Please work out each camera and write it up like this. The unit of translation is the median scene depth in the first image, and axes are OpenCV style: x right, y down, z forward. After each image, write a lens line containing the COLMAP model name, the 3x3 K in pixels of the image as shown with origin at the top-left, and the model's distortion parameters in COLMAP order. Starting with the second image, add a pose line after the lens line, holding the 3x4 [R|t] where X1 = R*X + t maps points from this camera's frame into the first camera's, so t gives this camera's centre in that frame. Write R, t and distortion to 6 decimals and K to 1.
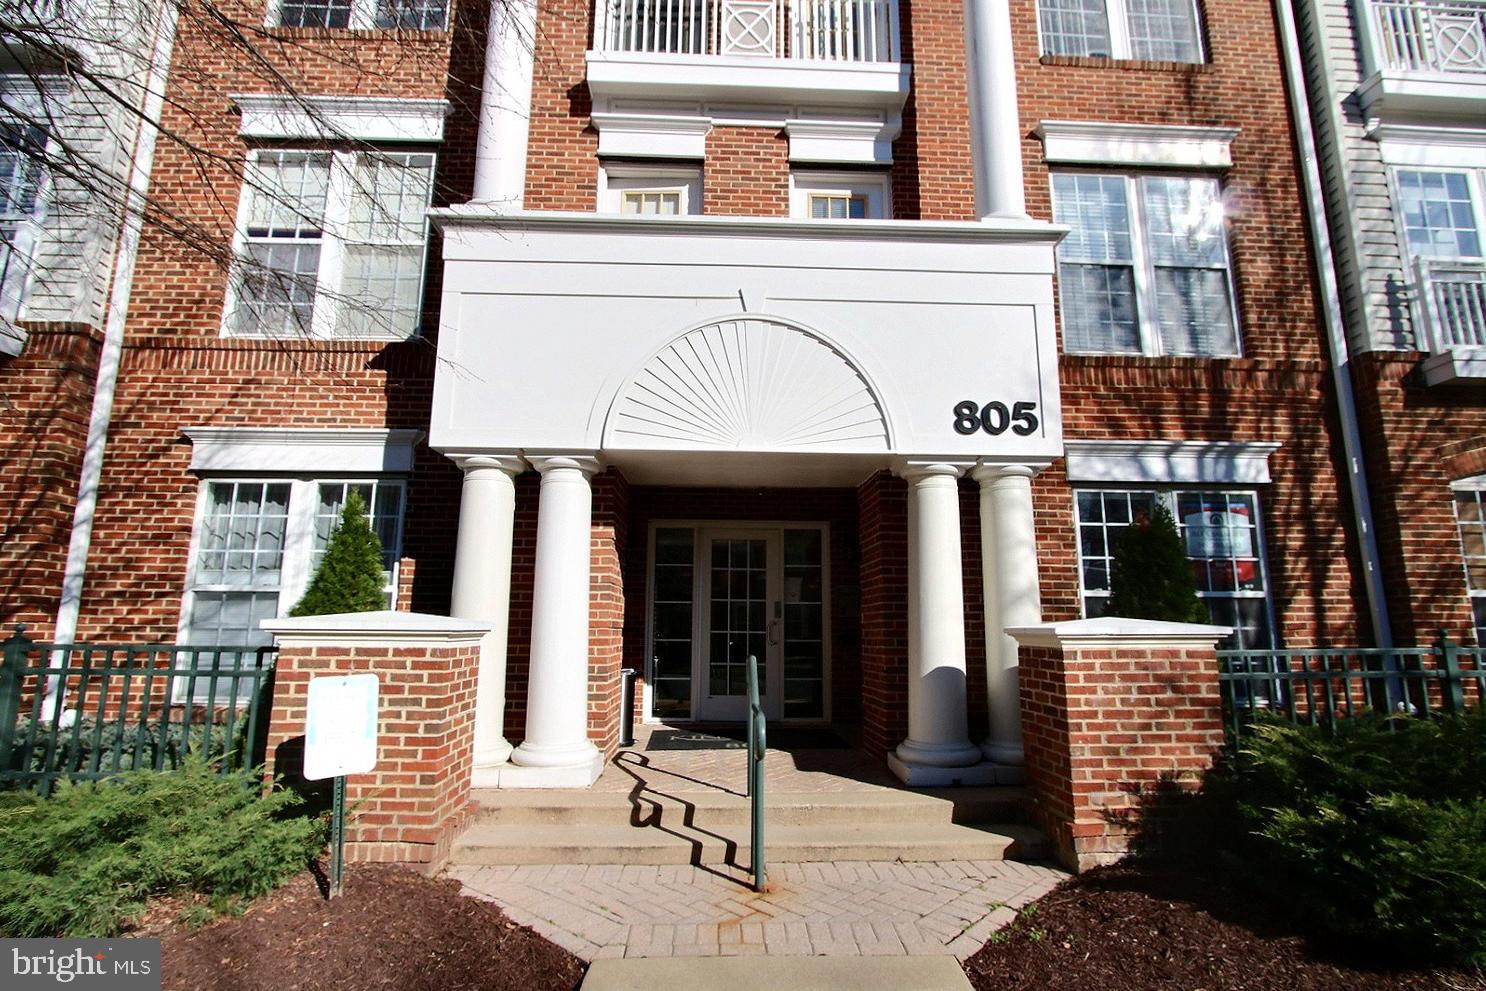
lens RADIAL K [[698.3, 0, 743.0], [0, 698.3, 495.5], [0, 0, 1]] dist [-0.000829, -0.000057]
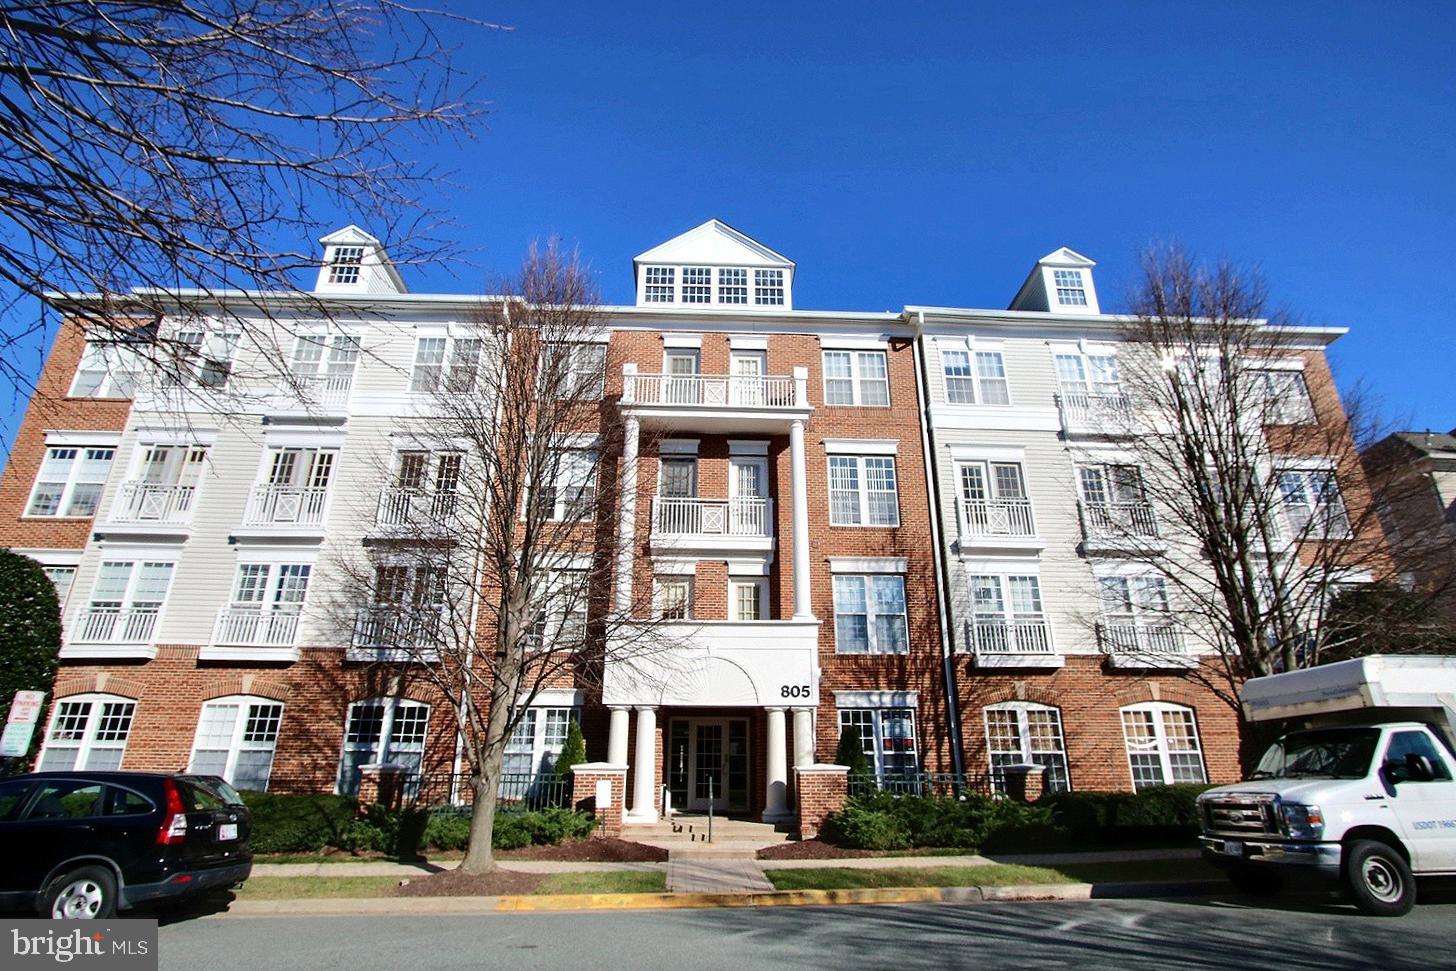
lens RADIAL K [[724.7, 0, 728.0], [0, 724.7, 485.5], [0, 0, 1]] dist [-0.026379, -0.000128]
pose [[0.999998, -0.001773, 0.000818, 0.065419], [0.001892, 0.983372, -0.181592, -0.337188], [-0.000483, 0.181594, 0.983374, -1.744795]]
